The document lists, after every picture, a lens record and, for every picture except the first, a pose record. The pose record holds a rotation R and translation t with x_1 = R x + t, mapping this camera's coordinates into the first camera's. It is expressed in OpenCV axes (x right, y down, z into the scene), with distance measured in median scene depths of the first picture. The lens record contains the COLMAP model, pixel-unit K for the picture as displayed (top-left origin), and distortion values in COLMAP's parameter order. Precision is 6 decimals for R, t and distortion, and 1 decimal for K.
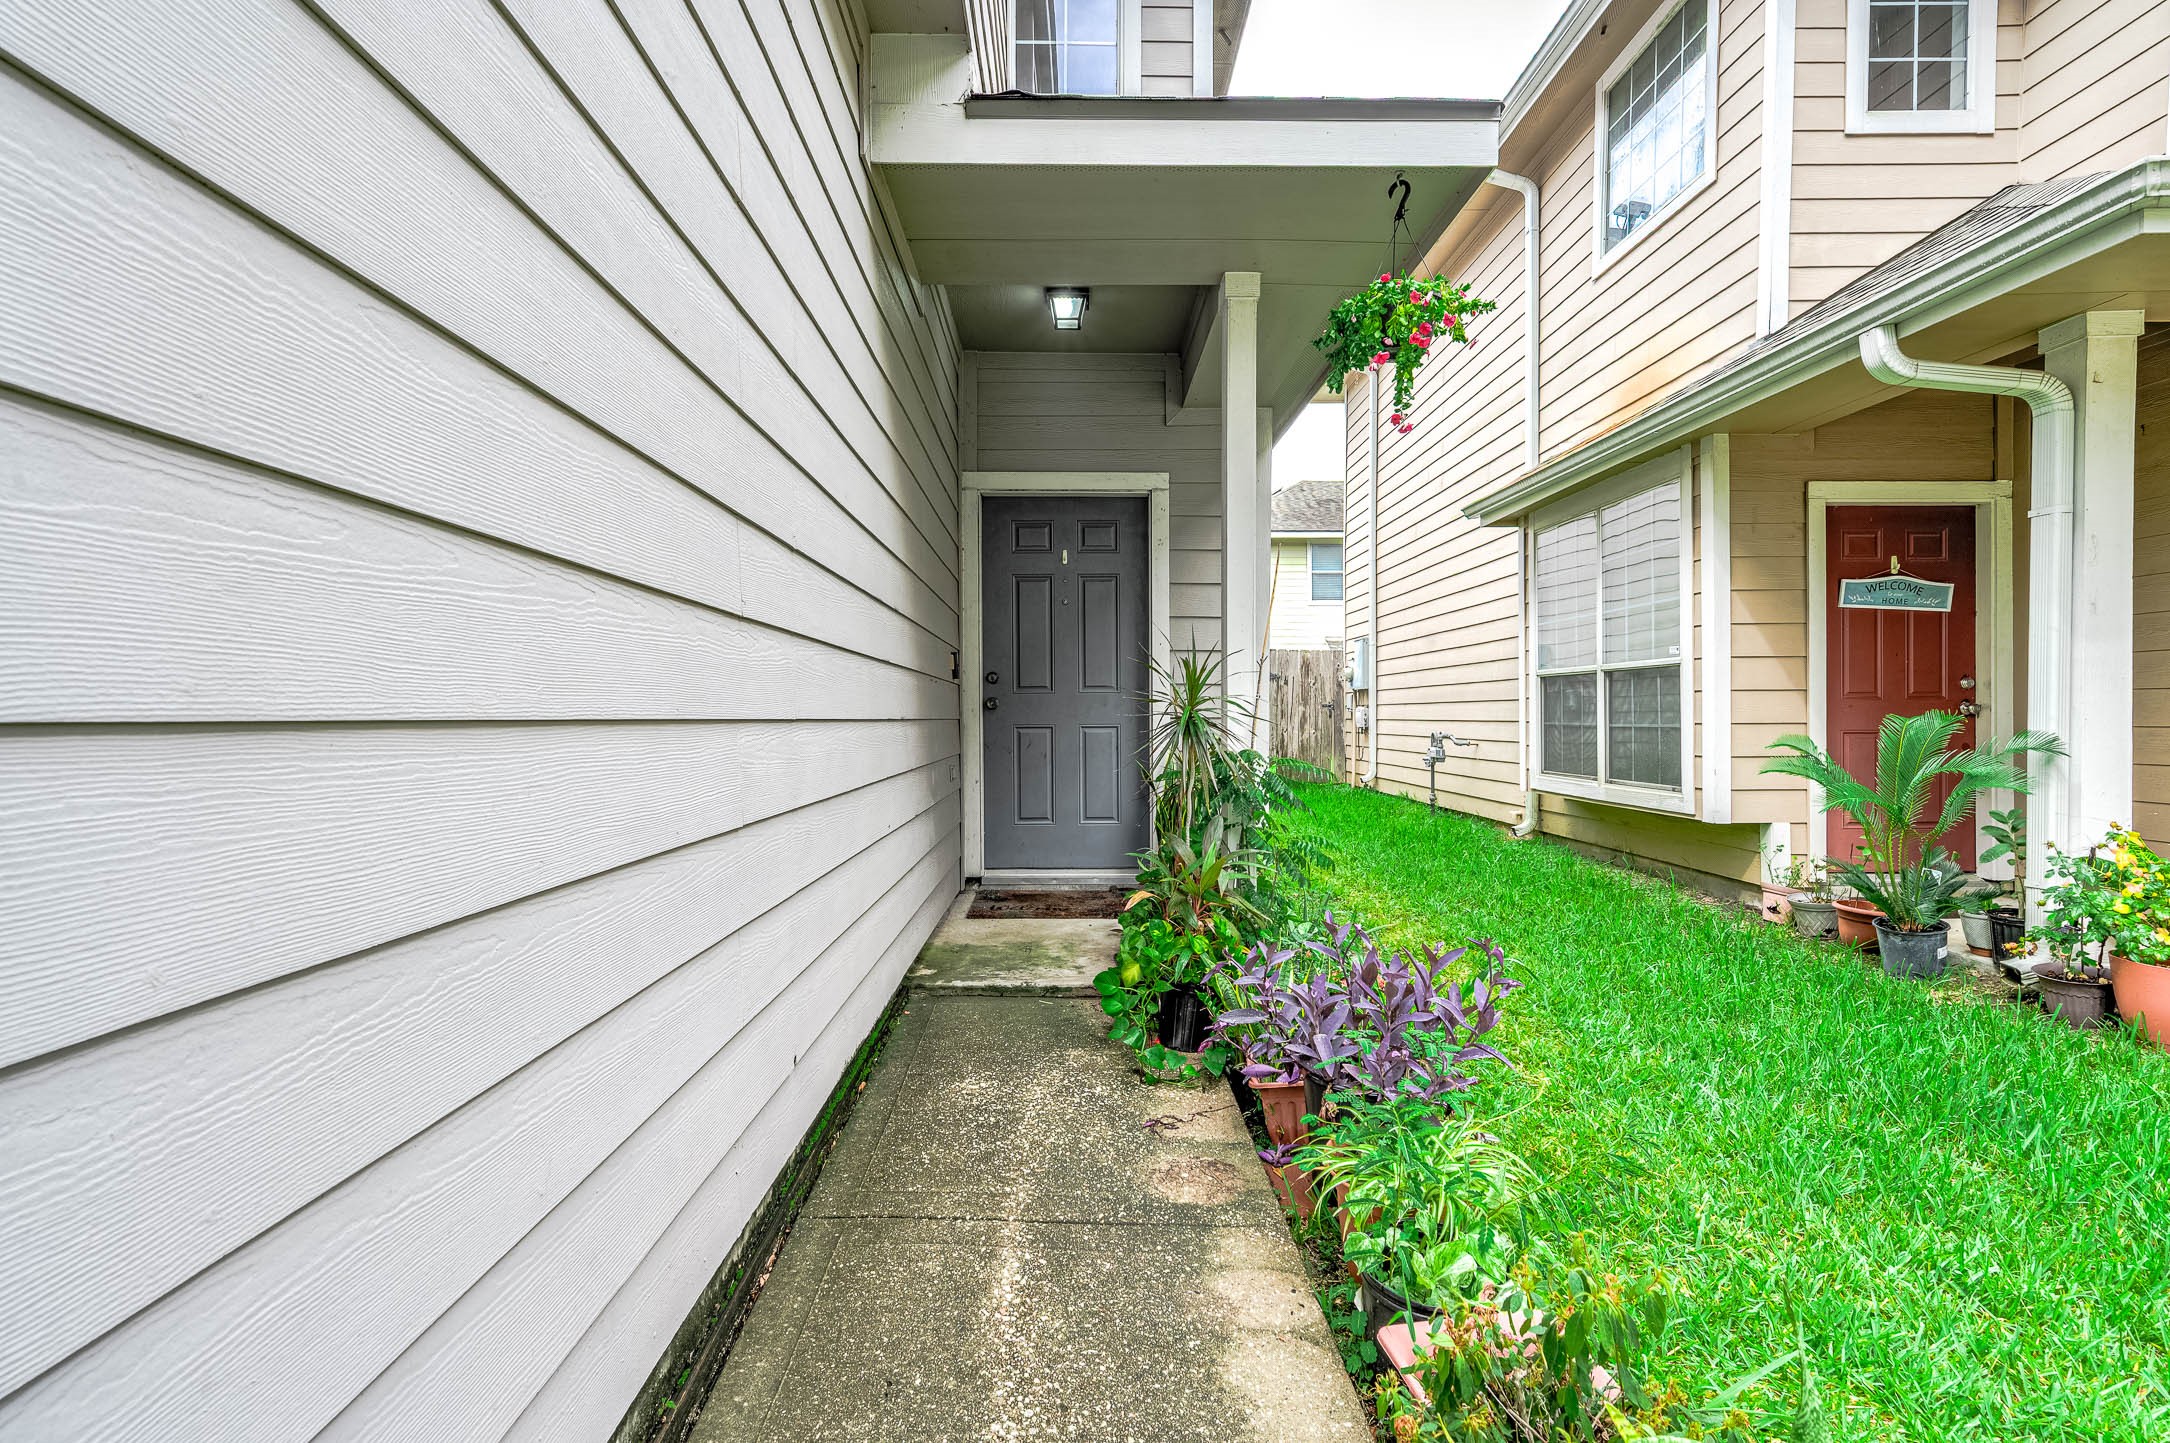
lens RADIAL K [[1052.4, 0, 1085.0], [0, 1052.4, 721.5], [0, 0, 1]] dist [0.002908, 0.000299]
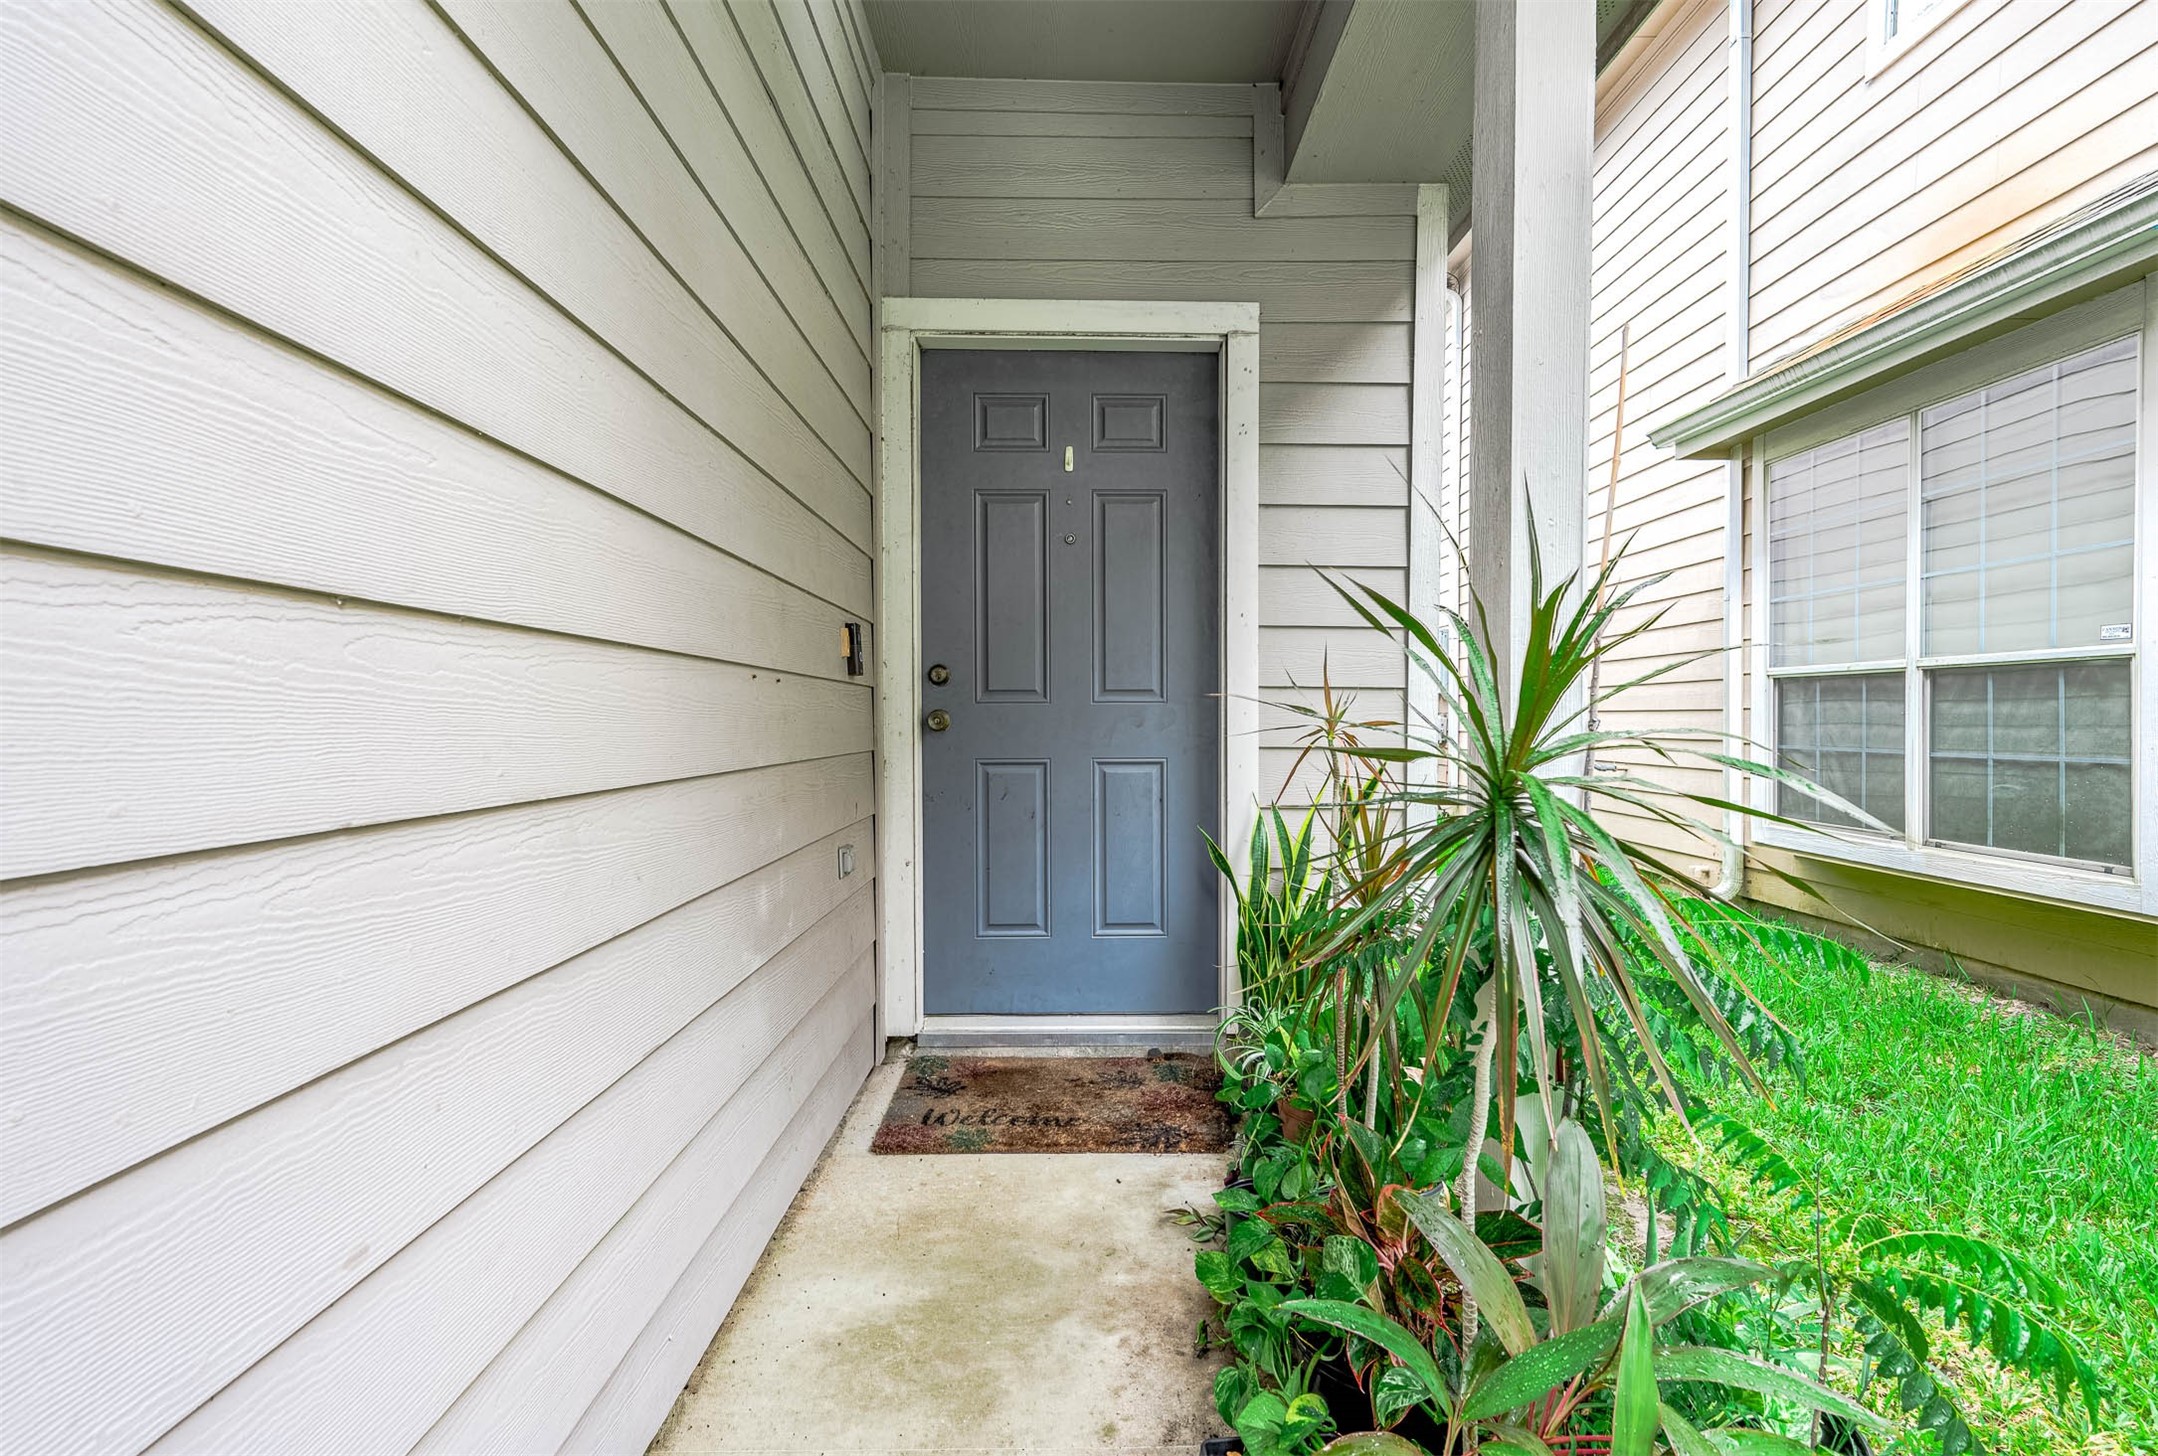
lens RADIAL K [[1002.2, 0, 1079.0], [0, 1002.2, 728.0], [0, 0, 1]] dist [-0.001192, -0.000102]
pose [[0.999907, 0.003402, -0.013192, -0.006454], [-0.003317, 0.999974, 0.006419, -0.016973], [0.013213, -0.006374, 0.999892, 0.466745]]
